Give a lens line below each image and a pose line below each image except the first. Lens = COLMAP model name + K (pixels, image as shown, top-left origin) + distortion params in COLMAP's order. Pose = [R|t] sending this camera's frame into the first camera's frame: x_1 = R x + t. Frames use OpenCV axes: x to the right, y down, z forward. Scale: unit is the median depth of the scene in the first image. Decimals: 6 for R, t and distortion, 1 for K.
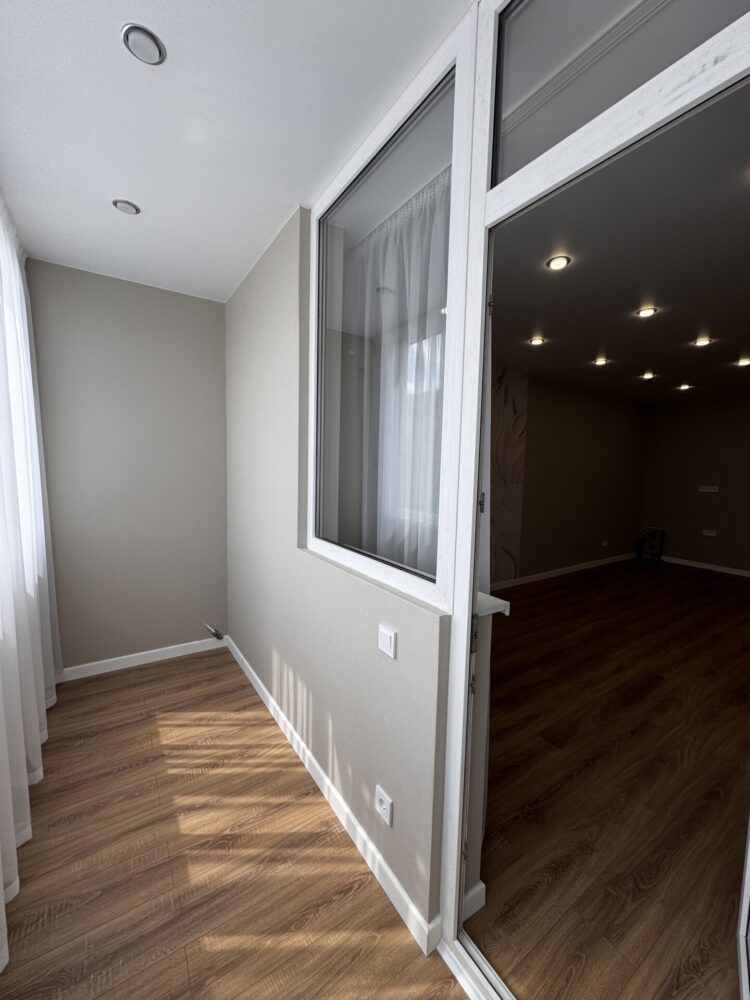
lens RADIAL K [[401.5, 0, 387.5], [0, 401.5, 498.4], [0, 0, 1]] dist [0.017186, -0.000060]
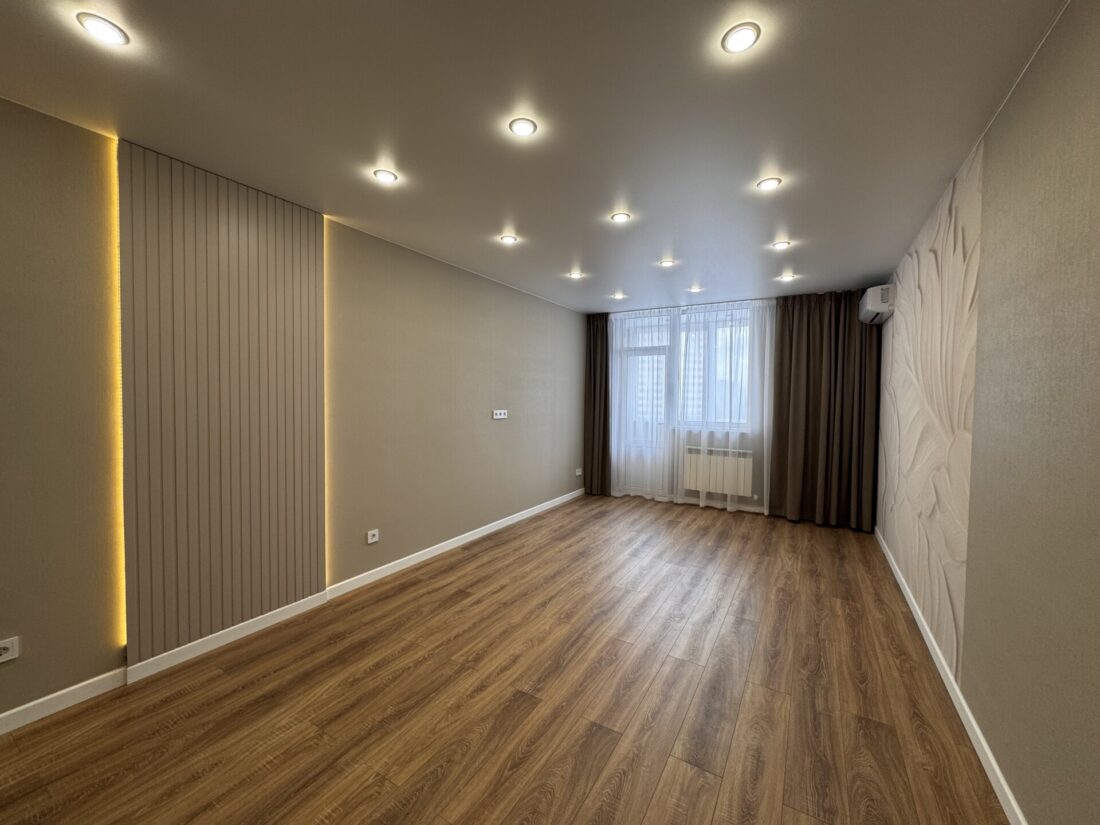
lens RADIAL K [[441.6, 0, 557.2], [0, 441.6, 410.2], [0, 0, 1]] dist [0.017186, -0.000060]
pose [[-0.908383, -0.023382, -0.417485, 0.884854], [-0.067832, 0.993450, 0.091953, -0.069988], [0.412601, 0.111847, -0.904019, 1.261989]]
